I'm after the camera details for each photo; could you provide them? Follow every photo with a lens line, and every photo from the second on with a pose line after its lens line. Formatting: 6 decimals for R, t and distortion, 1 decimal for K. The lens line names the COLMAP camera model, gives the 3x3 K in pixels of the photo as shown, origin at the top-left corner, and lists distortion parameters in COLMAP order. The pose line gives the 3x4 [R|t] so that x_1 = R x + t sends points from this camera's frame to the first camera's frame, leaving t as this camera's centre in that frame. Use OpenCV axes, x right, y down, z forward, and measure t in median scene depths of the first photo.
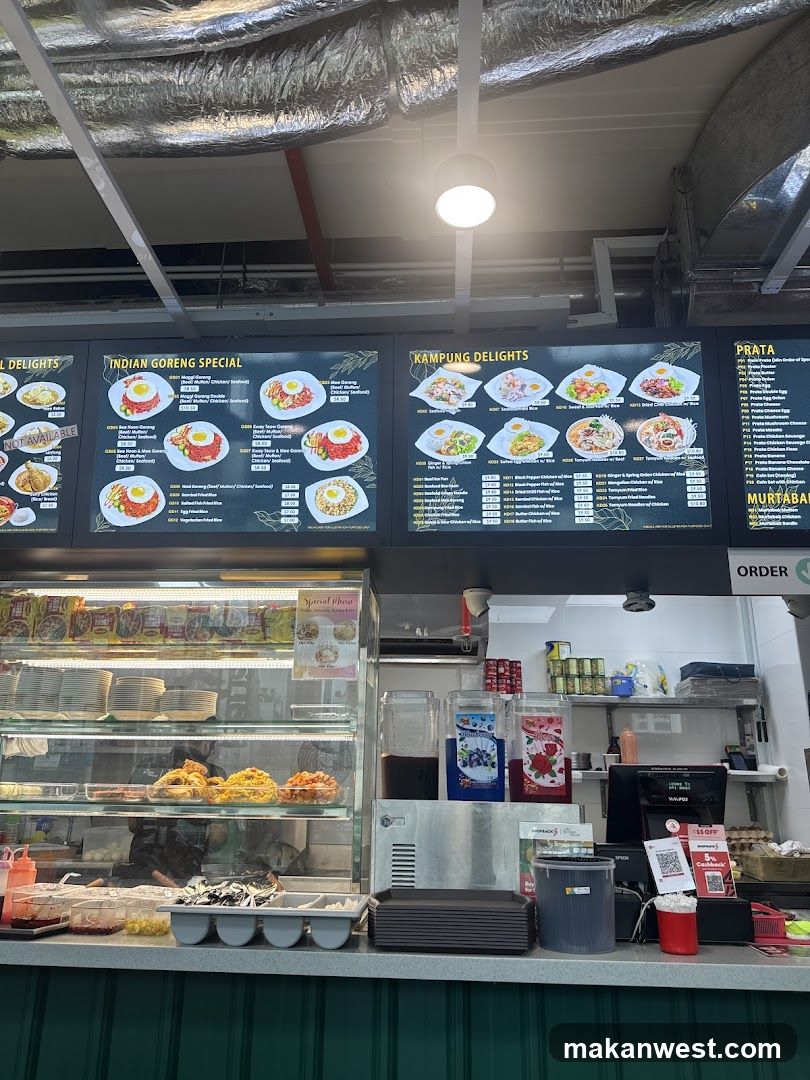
lens RADIAL K [[766.0, 0, 398.7], [0, 766.0, 540.7], [0, 0, 1]] dist [0.052328, -0.060091]
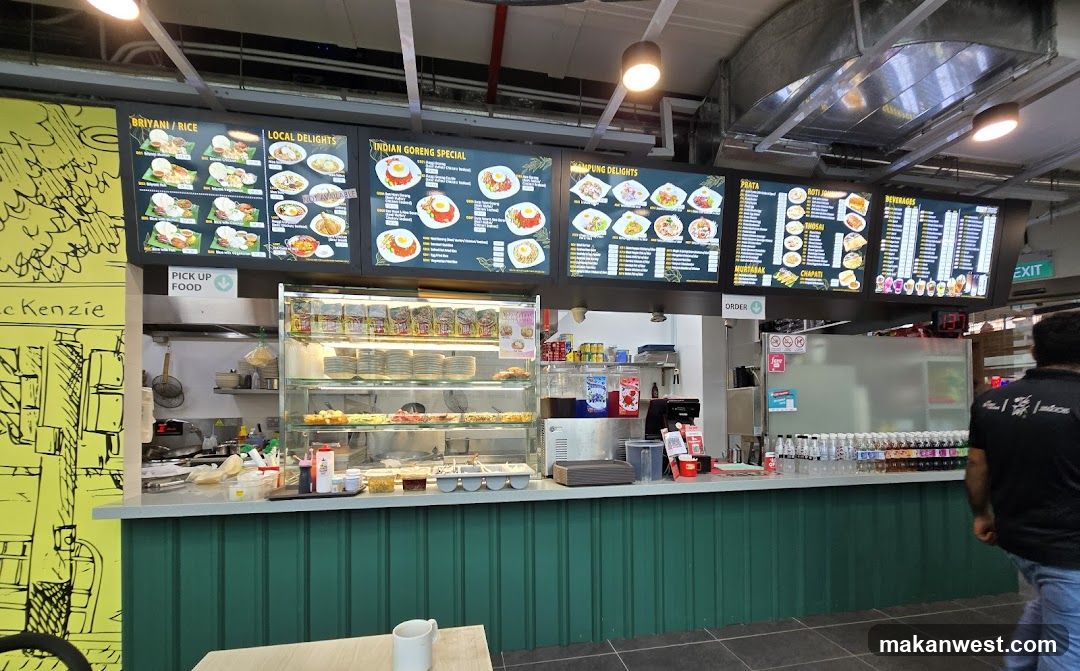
lens RADIAL K [[446.2, 0, 537.1], [0, 446.2, 403.0], [0, 0, 1]] dist [-0.006944, 0.002320]
pose [[0.965563, -0.018883, 0.259483, -0.320250], [-0.059435, 0.954979, 0.290658, -0.025928], [-0.253289, -0.296071, 0.920970, -0.014769]]
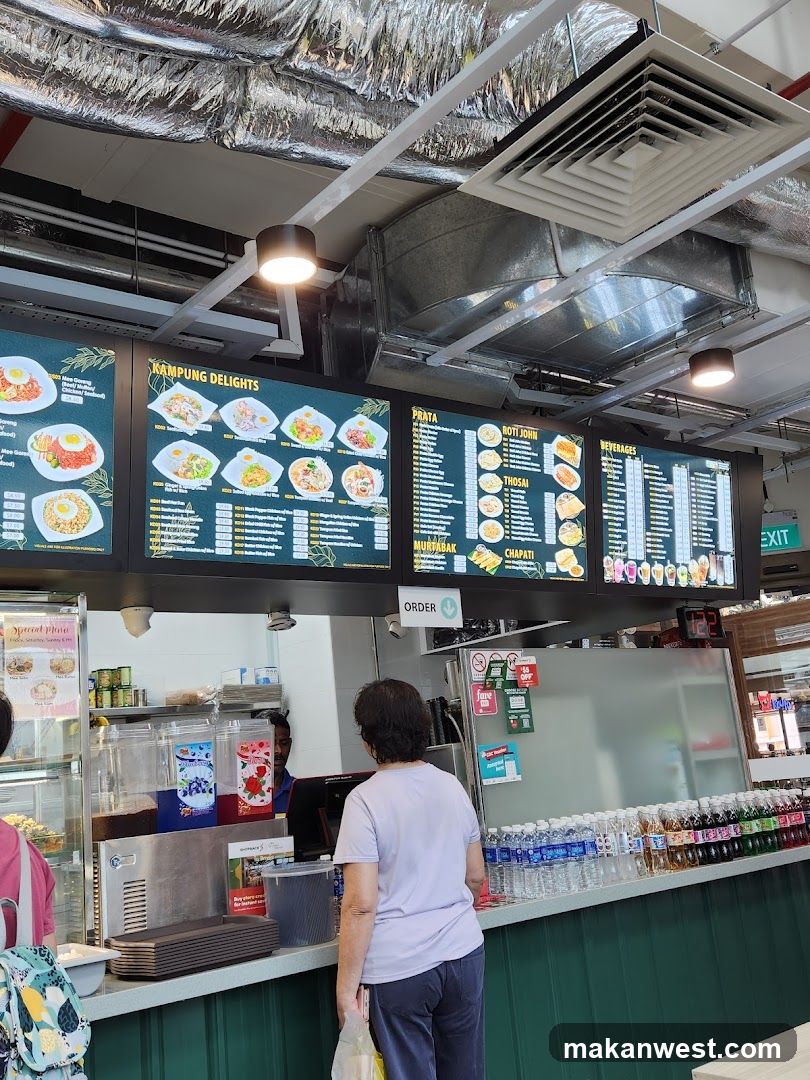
lens RADIAL K [[1064.4, 0, 391.7], [0, 1064.4, 535.7], [0, 0, 1]] dist [0.057059, 0.000000]
pose [[0.741306, 0.062766, 0.668226, -0.628966], [-0.105135, 0.994186, 0.023250, -0.098062], [-0.662882, -0.087489, 0.743595, -0.172815]]
